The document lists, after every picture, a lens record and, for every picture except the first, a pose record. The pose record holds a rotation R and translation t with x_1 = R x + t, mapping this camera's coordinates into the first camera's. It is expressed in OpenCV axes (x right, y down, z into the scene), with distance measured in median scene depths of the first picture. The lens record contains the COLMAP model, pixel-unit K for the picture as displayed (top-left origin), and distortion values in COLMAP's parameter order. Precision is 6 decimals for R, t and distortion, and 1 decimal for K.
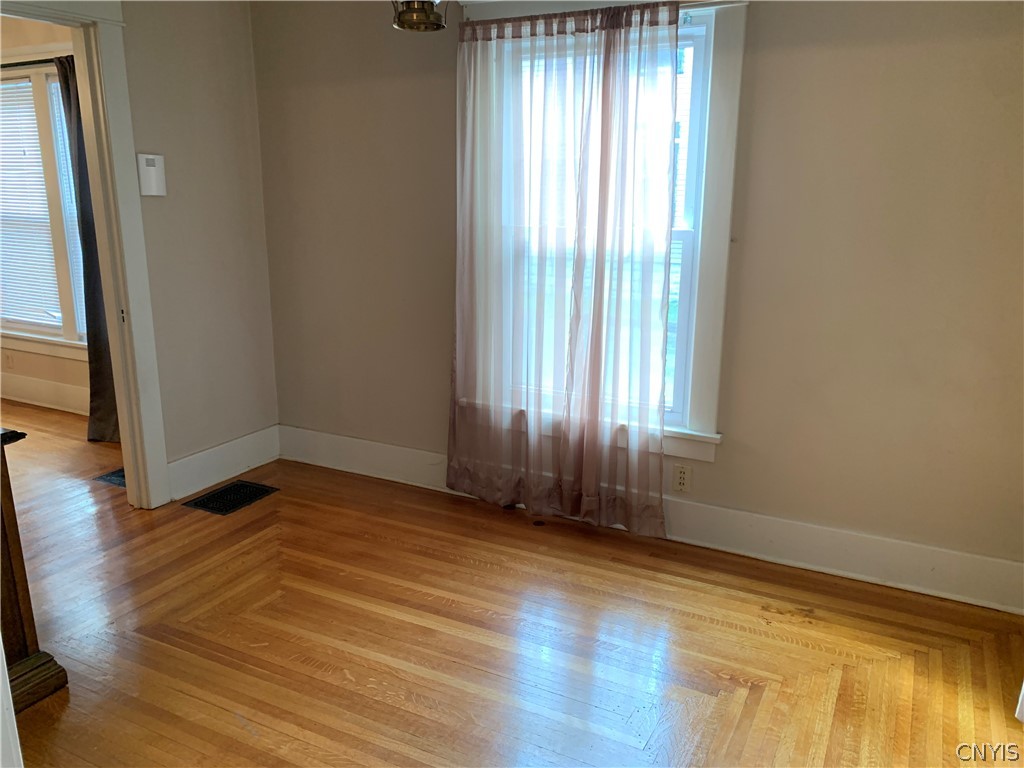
lens RADIAL K [[783.3, 0, 511.6], [0, 783.3, 380.0], [0, 0, 1]] dist [0.050399, -0.061787]
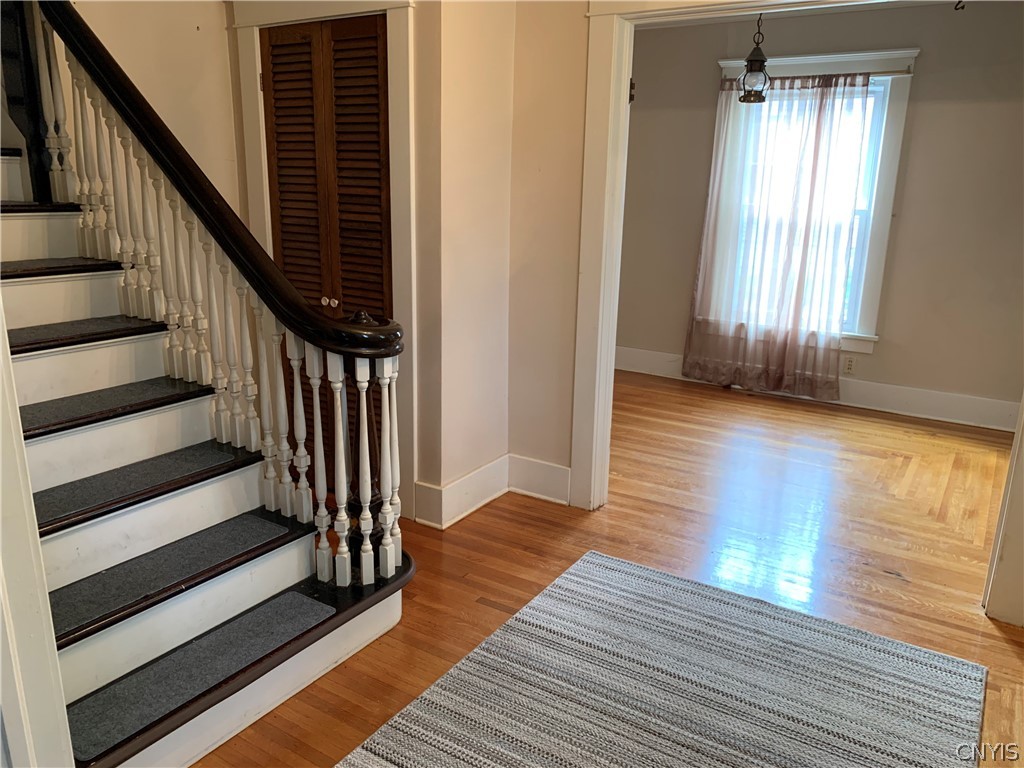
lens RADIAL K [[783.3, 0, 512.0], [0, 783.3, 385.2], [0, 0, 1]] dist [0.050399, -0.061787]
pose [[0.996392, 0.039411, -0.075164, -0.355707], [-0.037524, 0.998948, 0.026350, 0.150830], [0.076124, -0.023435, 0.996823, -0.675097]]
